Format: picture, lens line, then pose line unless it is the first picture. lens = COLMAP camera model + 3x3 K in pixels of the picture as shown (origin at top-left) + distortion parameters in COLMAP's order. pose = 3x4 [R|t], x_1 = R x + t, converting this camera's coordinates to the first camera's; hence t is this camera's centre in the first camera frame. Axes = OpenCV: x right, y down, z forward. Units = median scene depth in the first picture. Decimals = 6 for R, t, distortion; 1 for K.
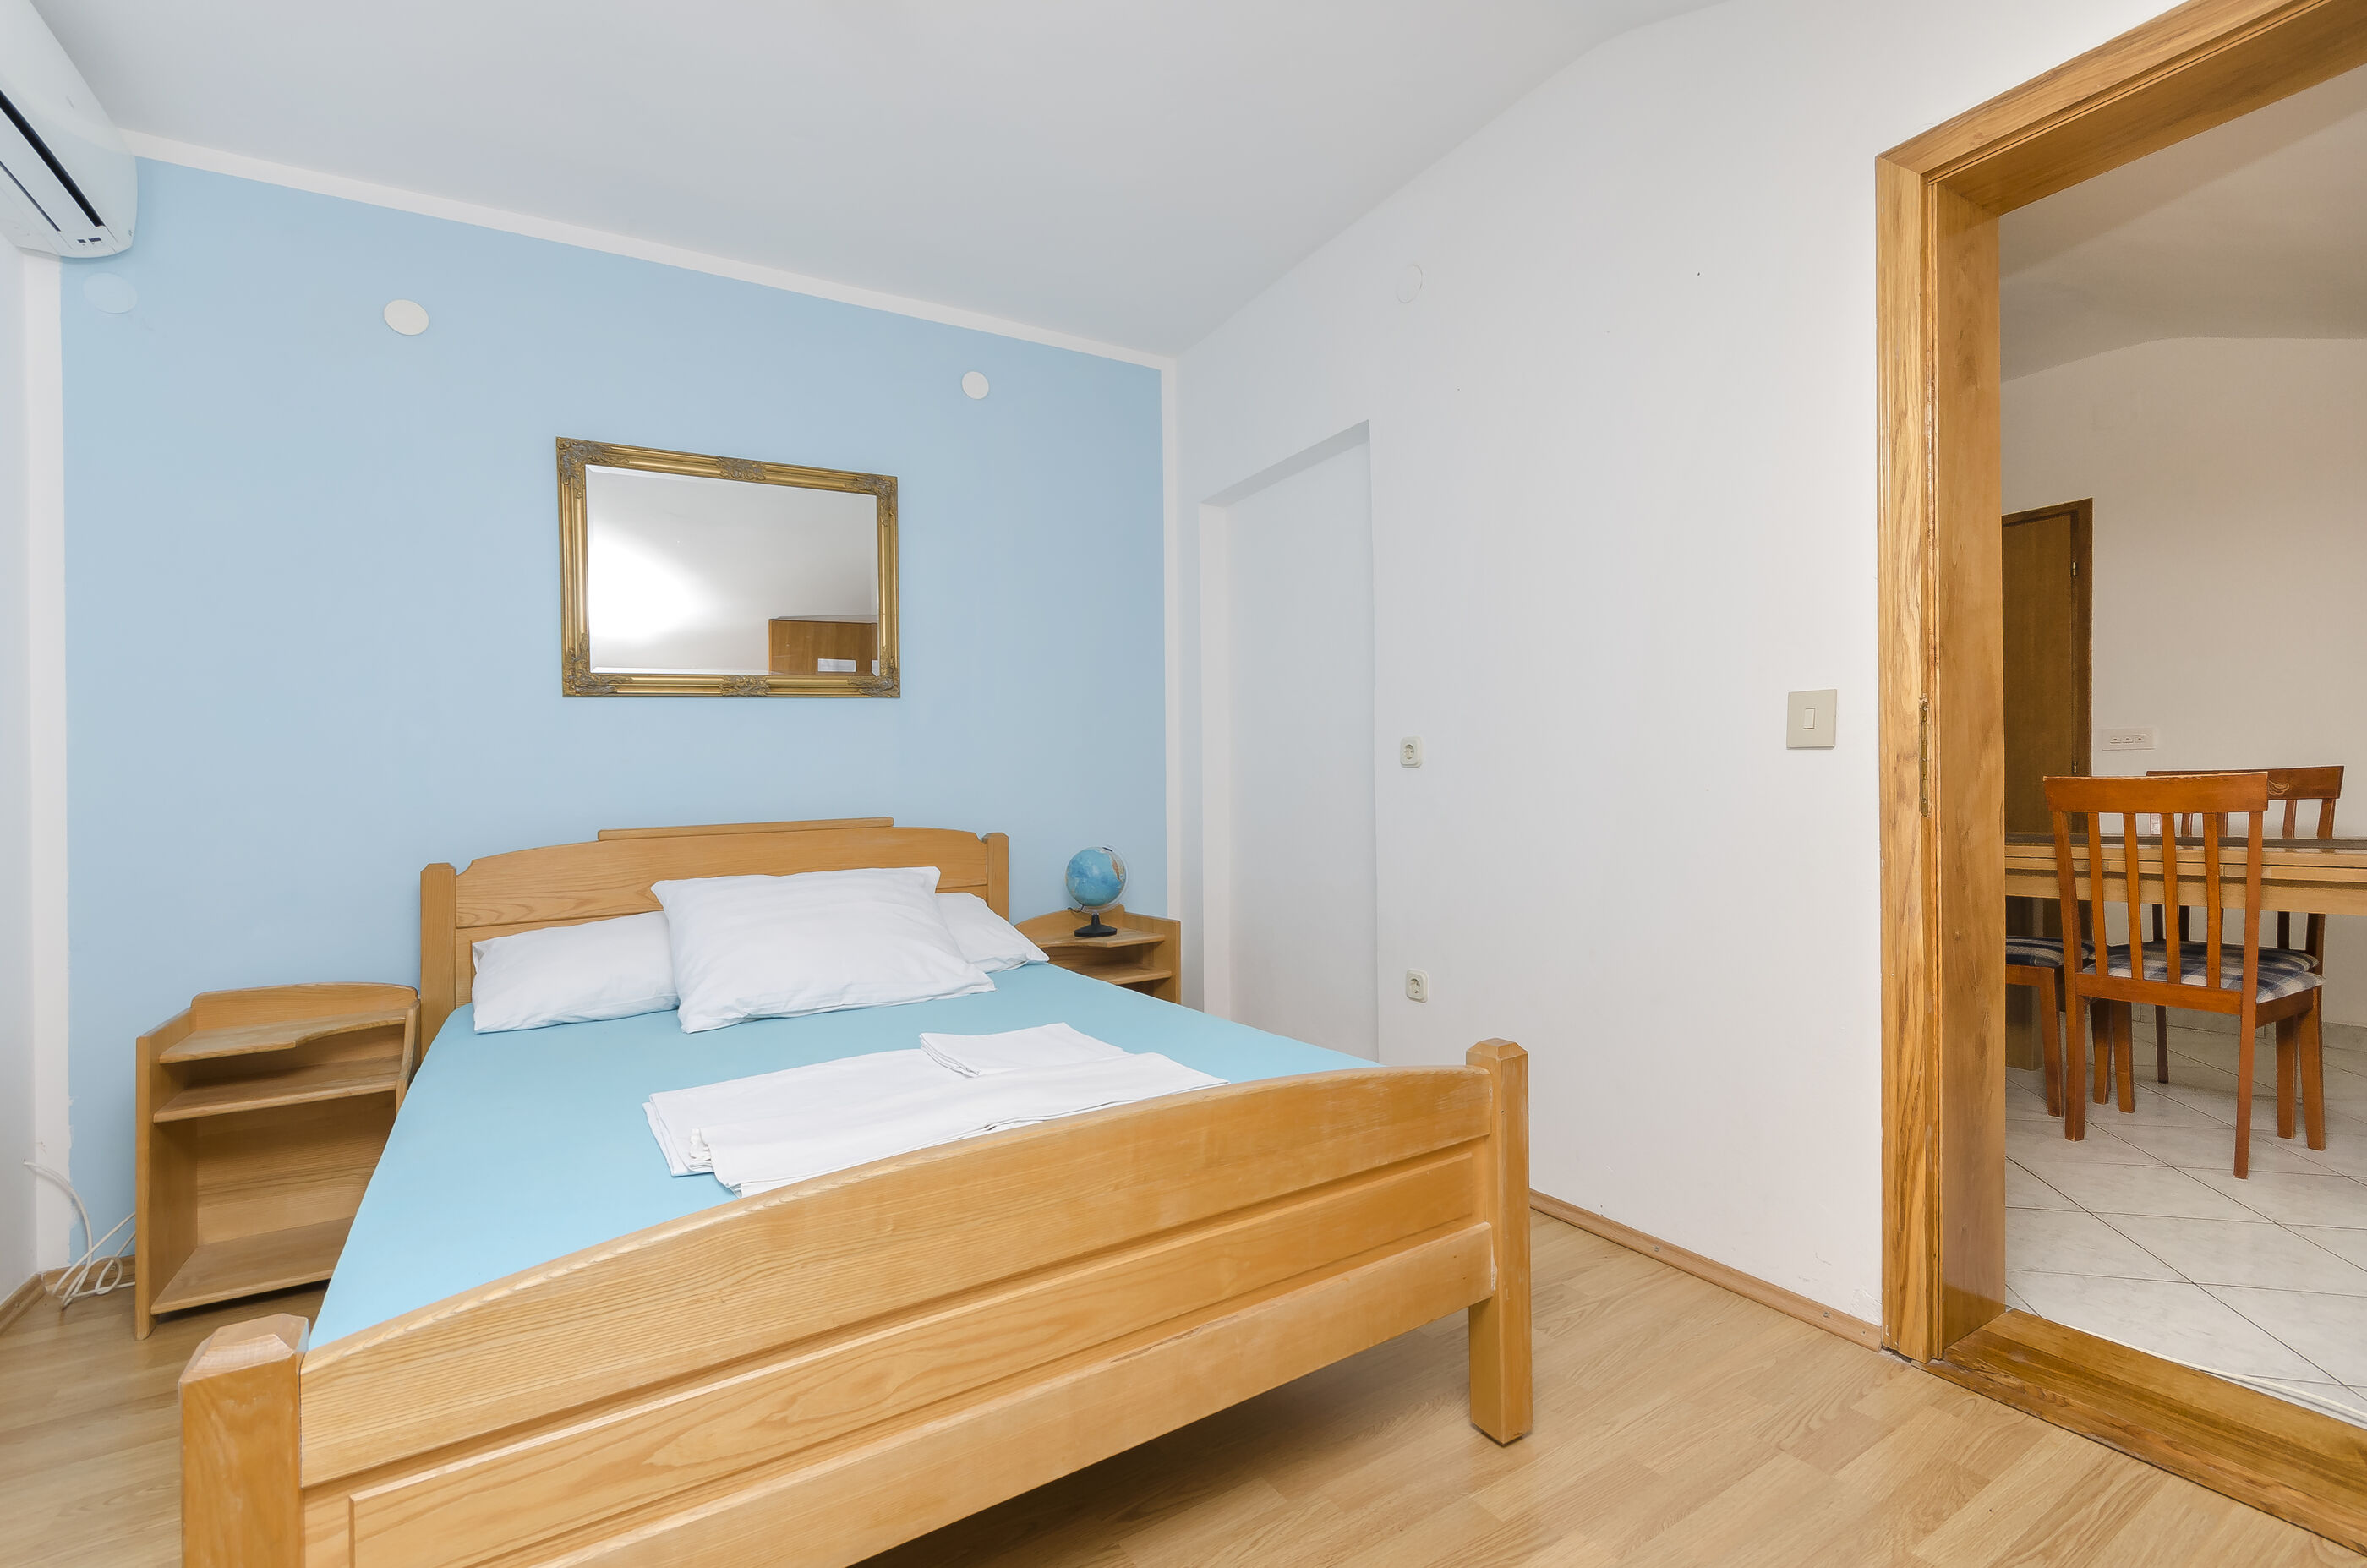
lens RADIAL K [[1029.0, 0, 1183.5], [0, 1029.0, 784.0], [0, 0, 1]] dist [0.000482, -0.000023]
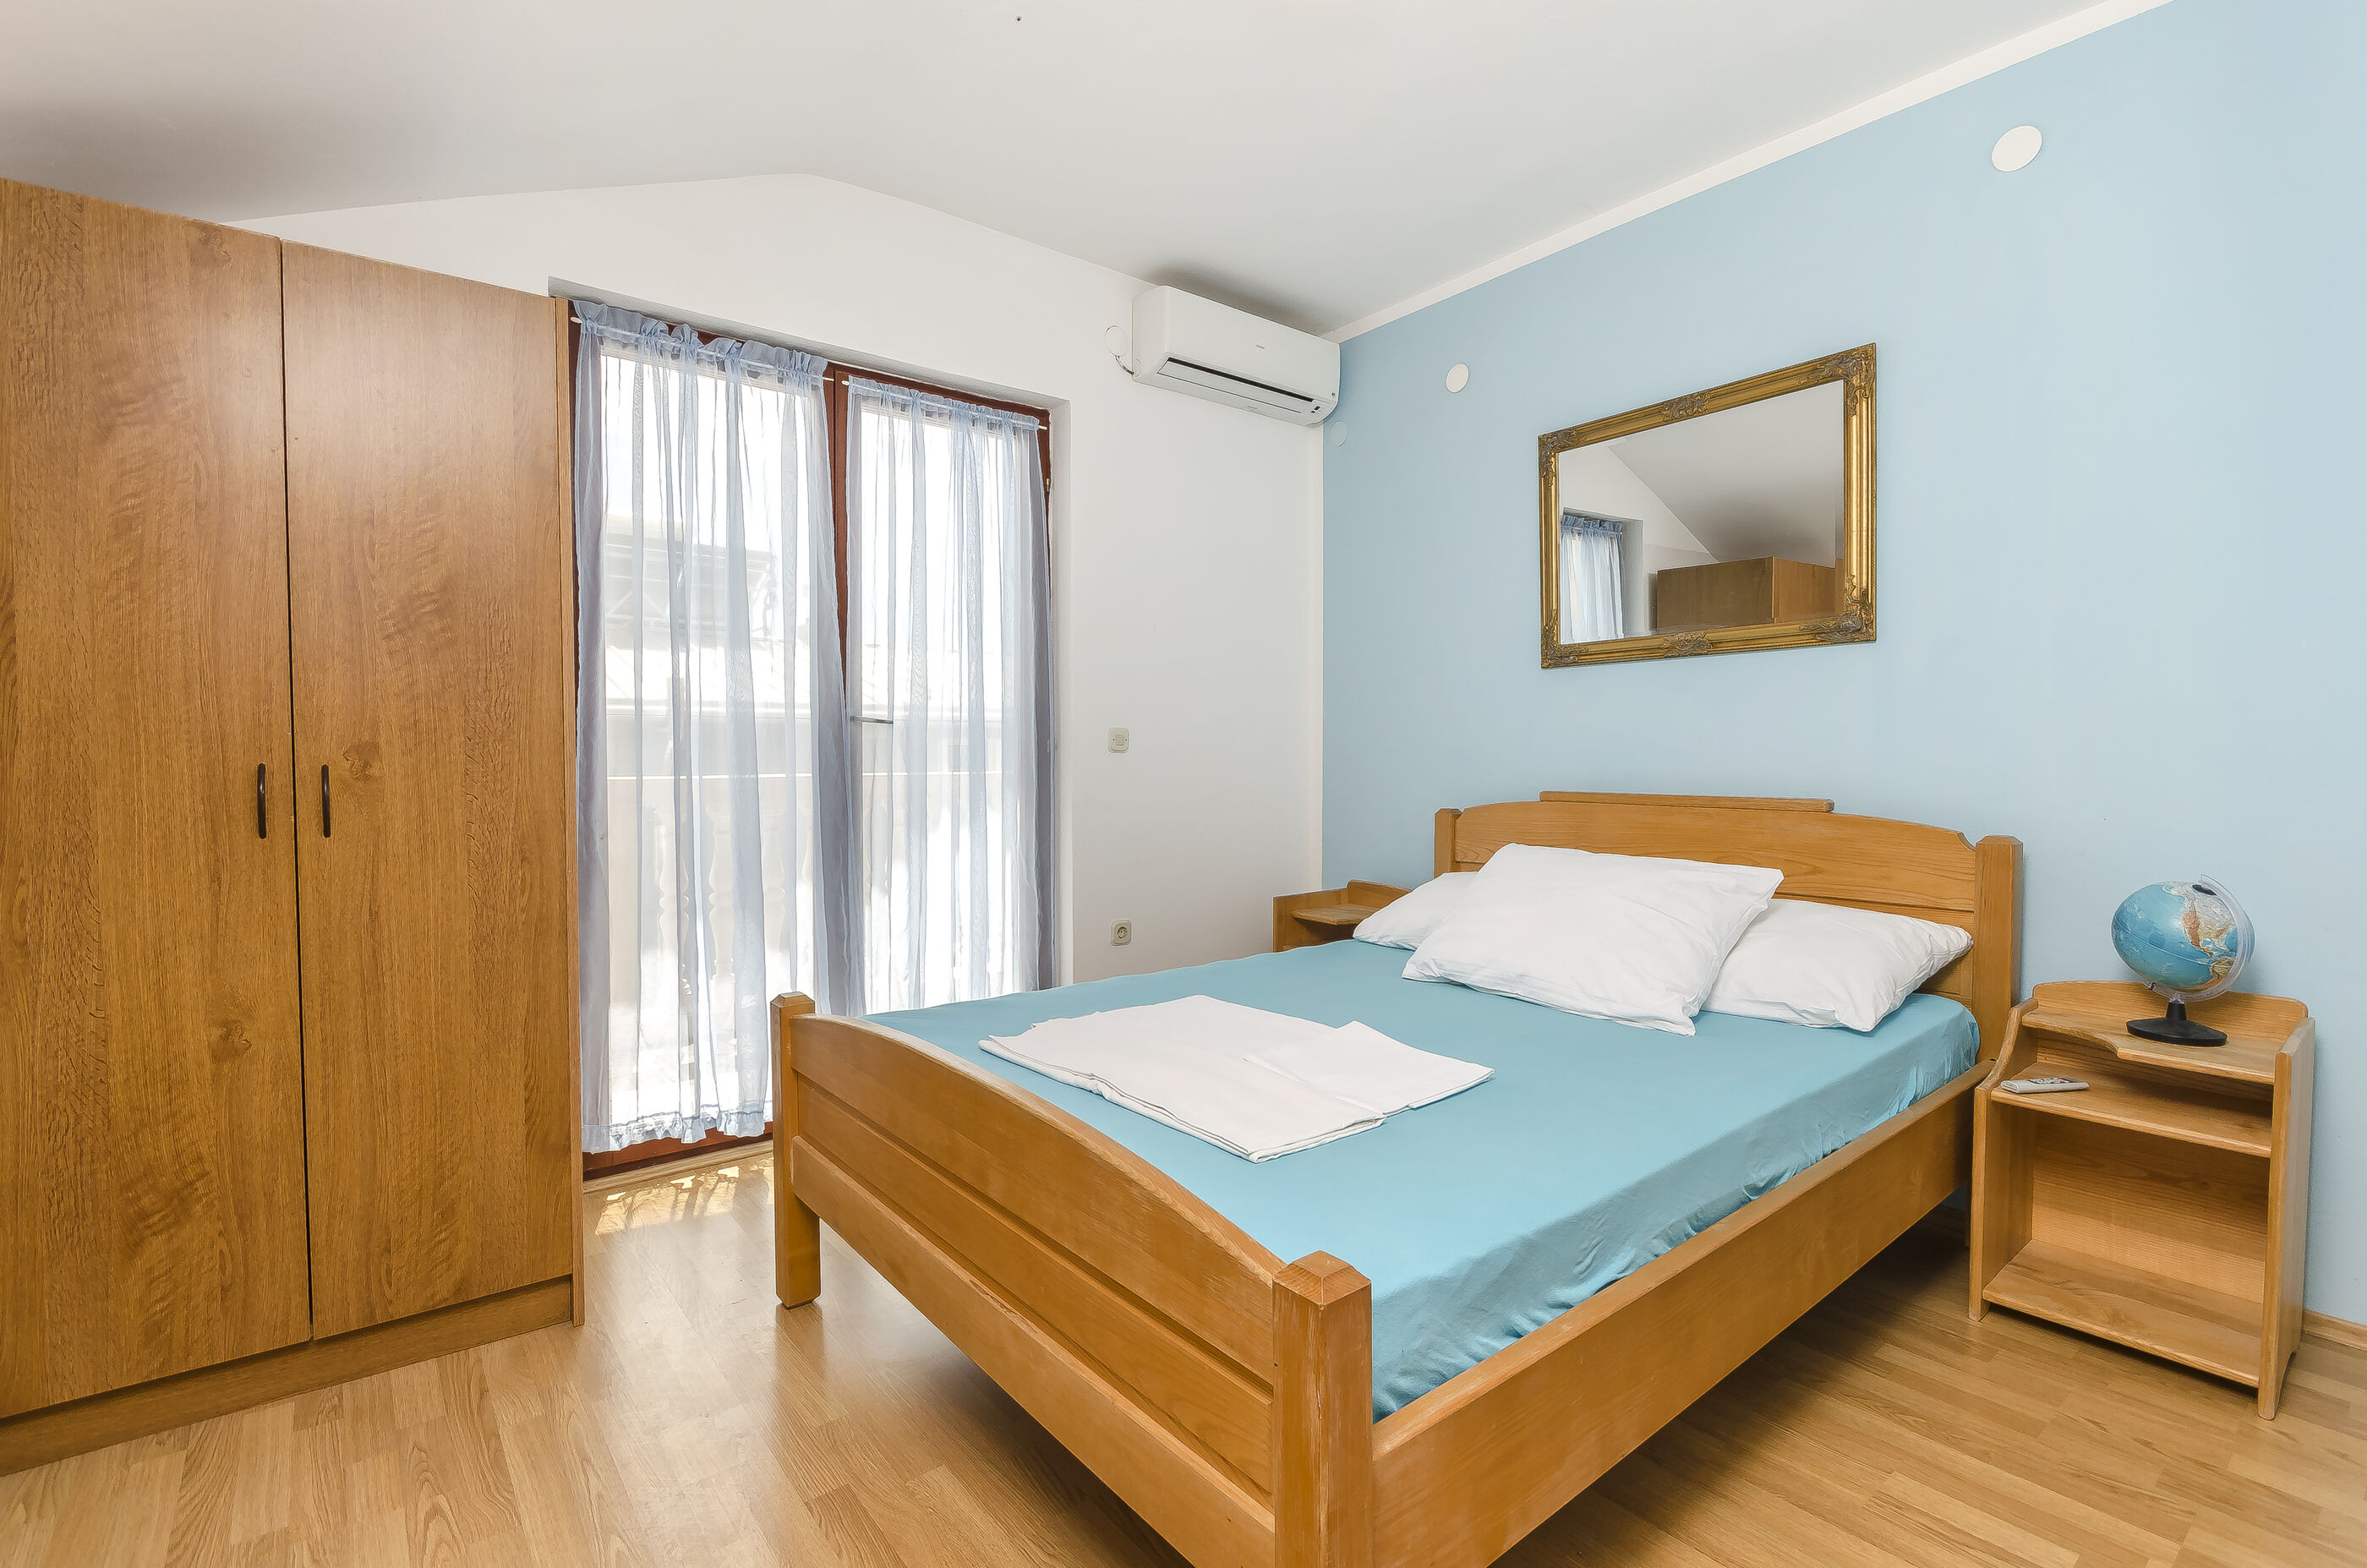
lens RADIAL K [[1067.9, 0, 1185.1], [0, 1067.9, 754.5], [0, 0, 1]] dist [-0.002853, -0.000357]
pose [[0.131846, 0.035581, -0.990631, 0.488467], [0.002522, 0.999340, 0.036230, -0.035390], [0.991267, -0.007275, 0.131669, 0.461263]]
